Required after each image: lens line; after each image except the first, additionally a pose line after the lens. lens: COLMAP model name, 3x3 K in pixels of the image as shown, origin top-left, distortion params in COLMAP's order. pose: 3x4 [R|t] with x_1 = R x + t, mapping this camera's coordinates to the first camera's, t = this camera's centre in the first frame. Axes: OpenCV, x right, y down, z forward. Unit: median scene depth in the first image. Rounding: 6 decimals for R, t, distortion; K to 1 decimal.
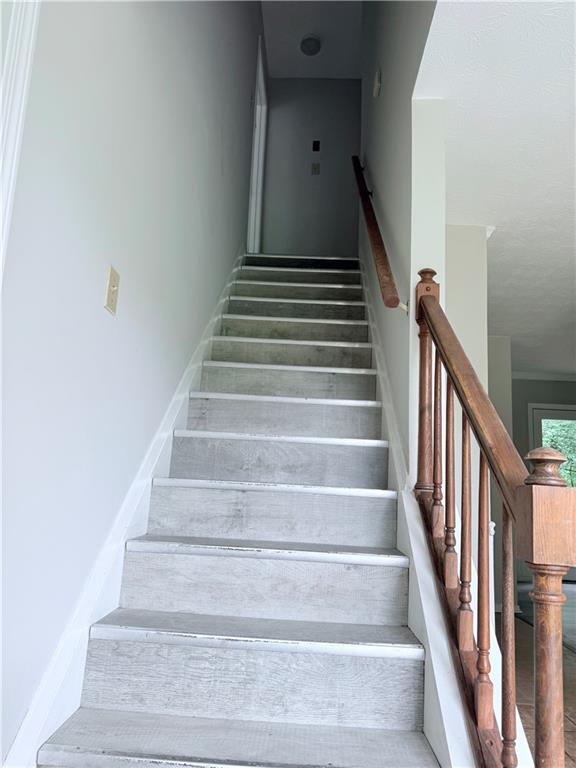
lens RADIAL K [[556.1, 0, 288.0], [0, 556.1, 384.0], [0, 0, 1]] dist [0.125546, -0.186284]
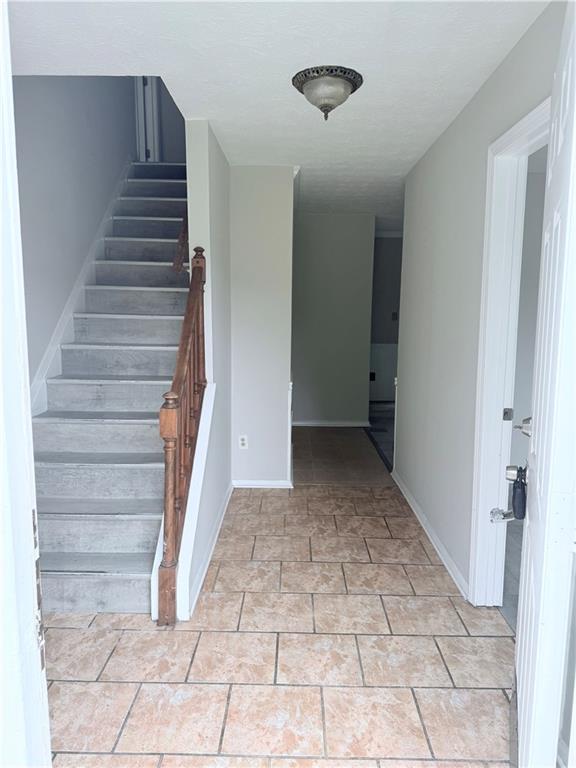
lens RADIAL K [[556.1, 0, 288.0], [0, 556.1, 384.0], [0, 0, 1]] dist [0.125546, -0.186284]
pose [[0.998921, -0.043130, 0.017215, 0.468829], [0.035561, 0.948844, 0.313735, -0.336081], [-0.029866, -0.312785, 0.949354, -0.663127]]
